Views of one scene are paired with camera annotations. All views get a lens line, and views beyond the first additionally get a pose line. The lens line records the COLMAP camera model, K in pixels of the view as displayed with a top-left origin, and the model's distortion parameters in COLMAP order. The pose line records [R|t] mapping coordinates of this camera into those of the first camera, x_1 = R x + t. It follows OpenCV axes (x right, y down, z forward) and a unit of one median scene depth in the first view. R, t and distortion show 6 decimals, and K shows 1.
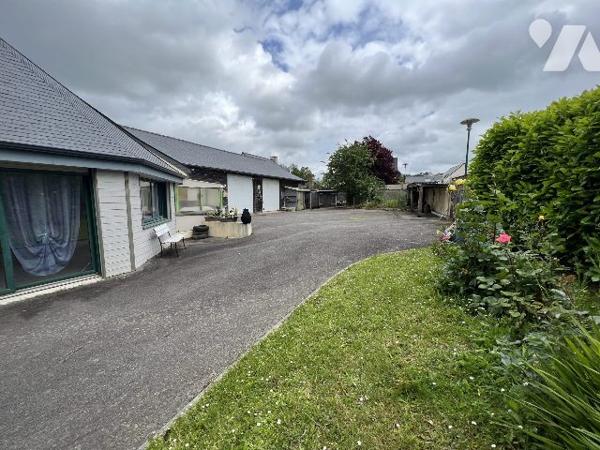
lens RADIAL K [[241.5, 0, 300.0], [0, 241.5, 225.0], [0, 0, 1]] dist [-0.001586, -0.000085]
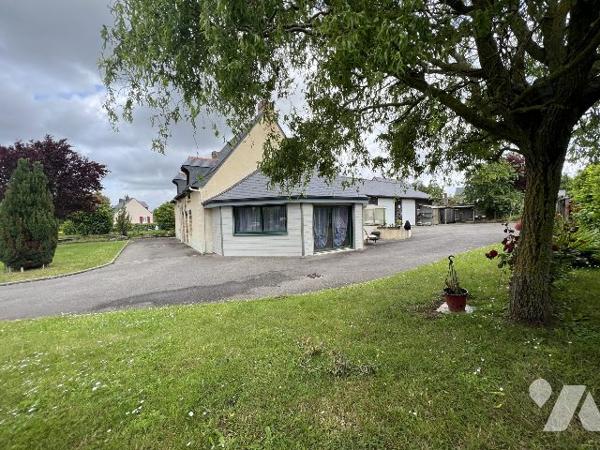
lens RADIAL K [[241.5, 0, 300.0], [0, 241.5, 225.0], [0, 0, 1]] dist [-0.001586, -0.000085]
pose [[0.889575, -0.012207, -0.456626, -0.062623], [-0.023863, 0.997036, -0.073142, 0.048723], [0.456166, 0.075962, 0.886647, -0.378414]]
